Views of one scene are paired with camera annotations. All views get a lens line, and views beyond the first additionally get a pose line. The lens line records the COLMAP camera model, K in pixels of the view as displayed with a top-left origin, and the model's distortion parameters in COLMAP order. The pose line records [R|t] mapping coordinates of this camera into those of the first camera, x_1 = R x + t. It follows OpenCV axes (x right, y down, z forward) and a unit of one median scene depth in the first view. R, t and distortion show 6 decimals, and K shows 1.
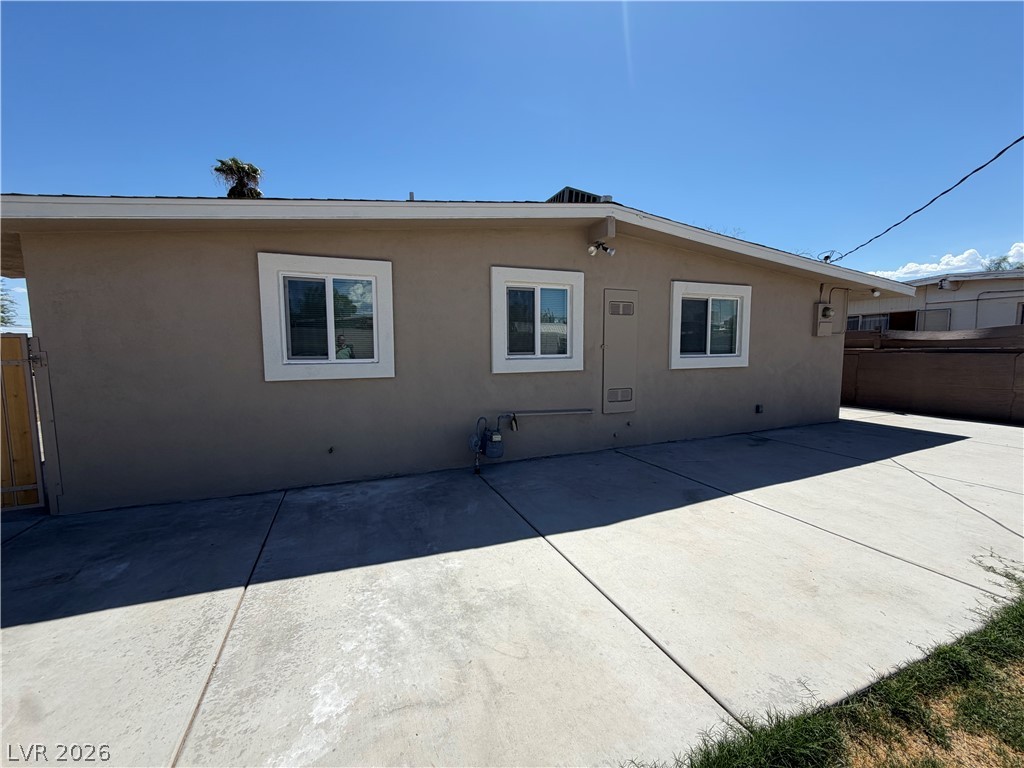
lens RADIAL K [[411.7, 0, 512.0], [0, 411.7, 384.0], [0, 0, 1]] dist [0.000006, 0.000193]
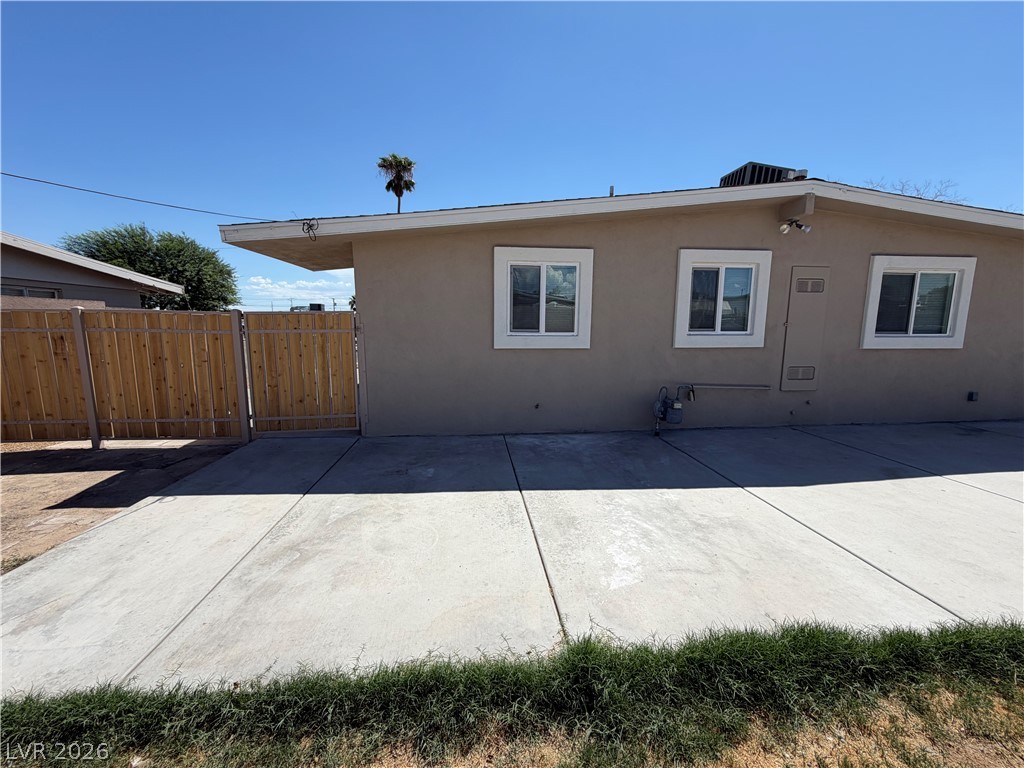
lens RADIAL K [[411.7, 0, 512.0], [0, 411.7, 384.0], [0, 0, 1]] dist [0.000006, 0.000193]
pose [[0.960133, 0.049858, -0.275062, -0.155463], [-0.034915, 0.997649, 0.058961, 0.021307], [0.277355, -0.047007, 0.959617, -0.180124]]
